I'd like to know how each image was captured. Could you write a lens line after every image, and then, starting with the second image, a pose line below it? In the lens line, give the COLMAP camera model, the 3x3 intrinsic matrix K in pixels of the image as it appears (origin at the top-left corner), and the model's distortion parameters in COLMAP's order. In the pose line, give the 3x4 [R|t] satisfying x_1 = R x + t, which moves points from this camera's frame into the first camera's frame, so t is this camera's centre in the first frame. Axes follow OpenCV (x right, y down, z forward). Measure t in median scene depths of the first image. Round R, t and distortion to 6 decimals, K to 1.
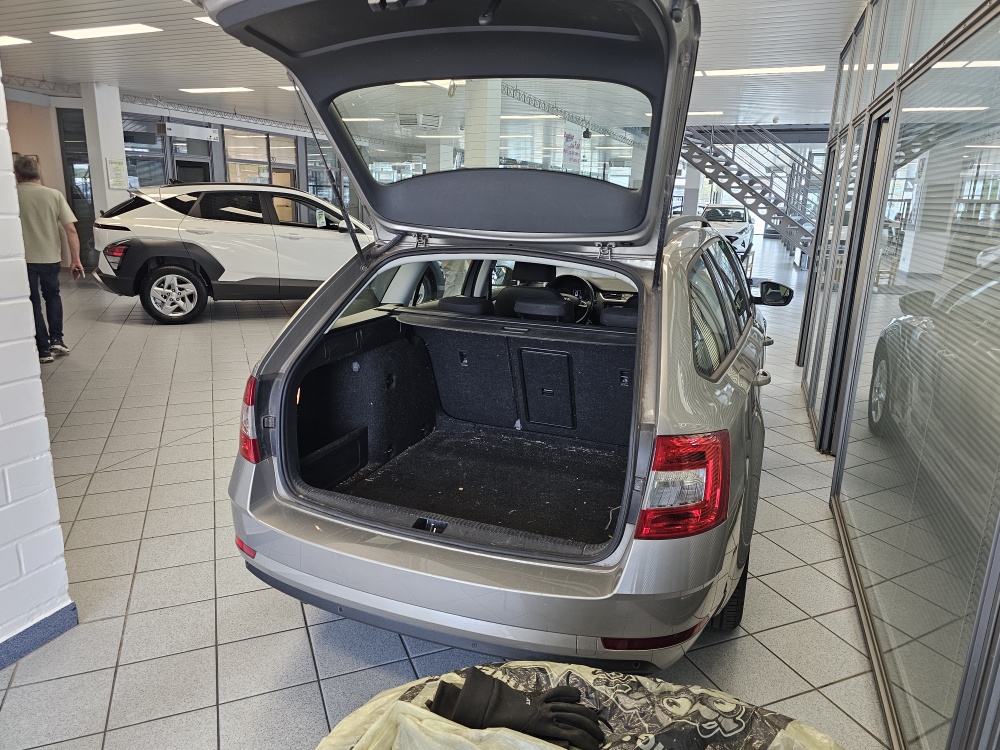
lens RADIAL K [[677.0, 0, 500.2], [0, 677.0, 371.8], [0, 0, 1]] dist [0.048359, -0.053365]
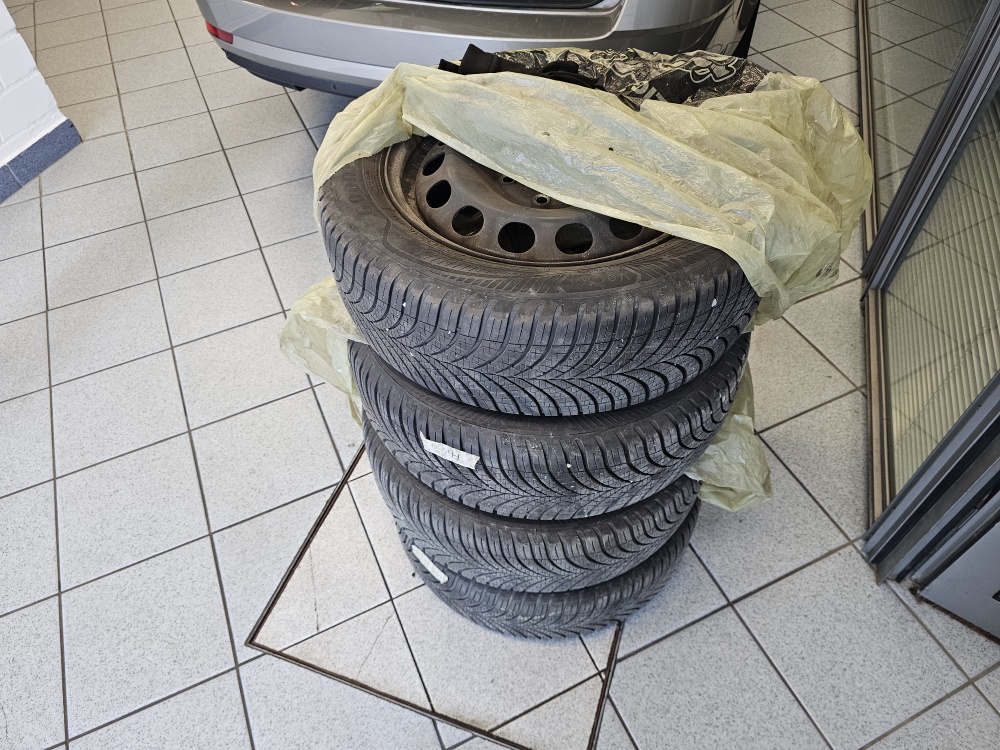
lens RADIAL K [[677.0, 0, 498.7], [0, 677.0, 377.5], [0, 0, 1]] dist [0.048359, -0.053365]
pose [[0.997052, -0.073968, -0.020396, -0.007404], [0.072014, 0.810384, 0.581456, 0.120918], [-0.026480, -0.581211, 0.813322, -0.050203]]
